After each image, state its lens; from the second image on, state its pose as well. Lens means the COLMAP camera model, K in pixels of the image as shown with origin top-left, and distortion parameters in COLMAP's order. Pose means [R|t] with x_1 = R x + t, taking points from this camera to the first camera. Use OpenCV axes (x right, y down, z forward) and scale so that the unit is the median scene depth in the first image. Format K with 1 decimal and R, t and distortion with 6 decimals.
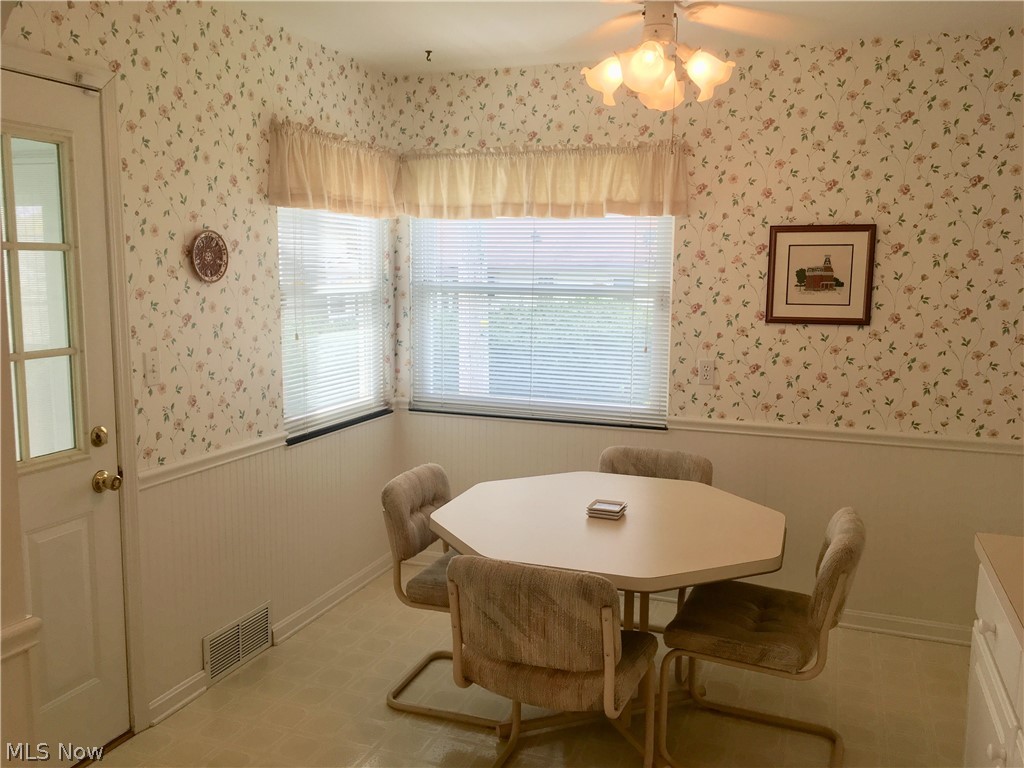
lens RADIAL K [[869.1, 0, 514.5], [0, 869.1, 386.9], [0, 0, 1]] dist [0.045768, -0.026722]
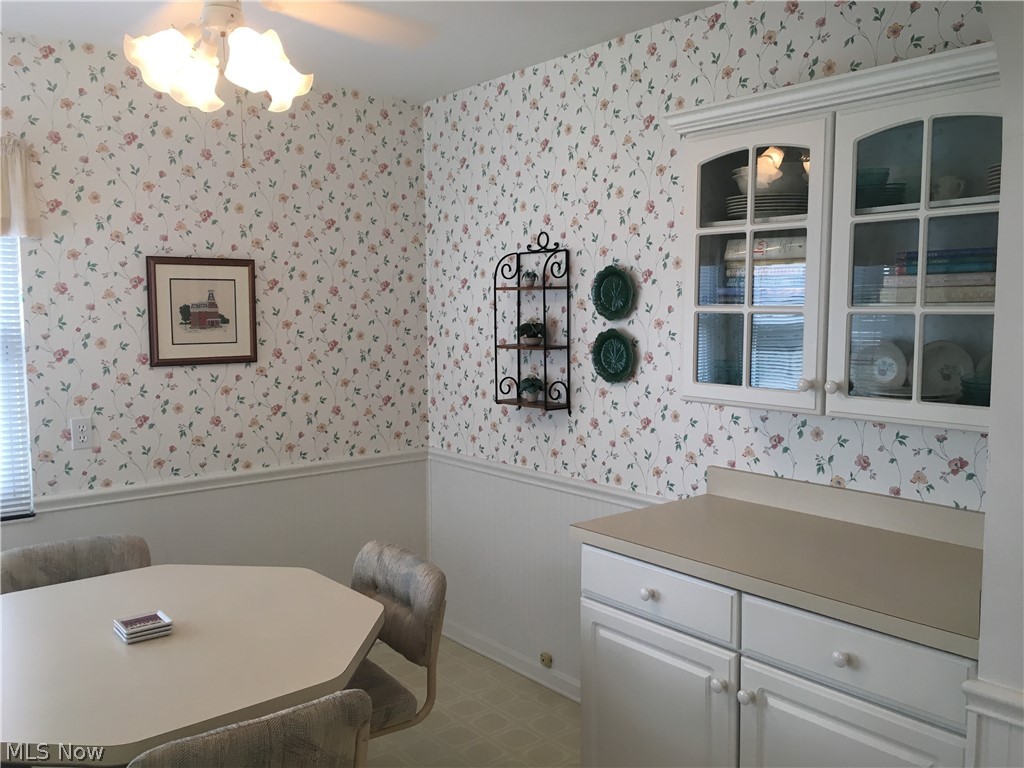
lens RADIAL K [[869.1, 0, 514.1], [0, 869.1, 380.9], [0, 0, 1]] dist [0.045768, -0.026722]
pose [[0.497372, -0.086089, 0.863255, -0.289555], [0.124511, 0.991846, 0.027175, -0.039159], [-0.858556, 0.093968, 0.504035, 0.257142]]
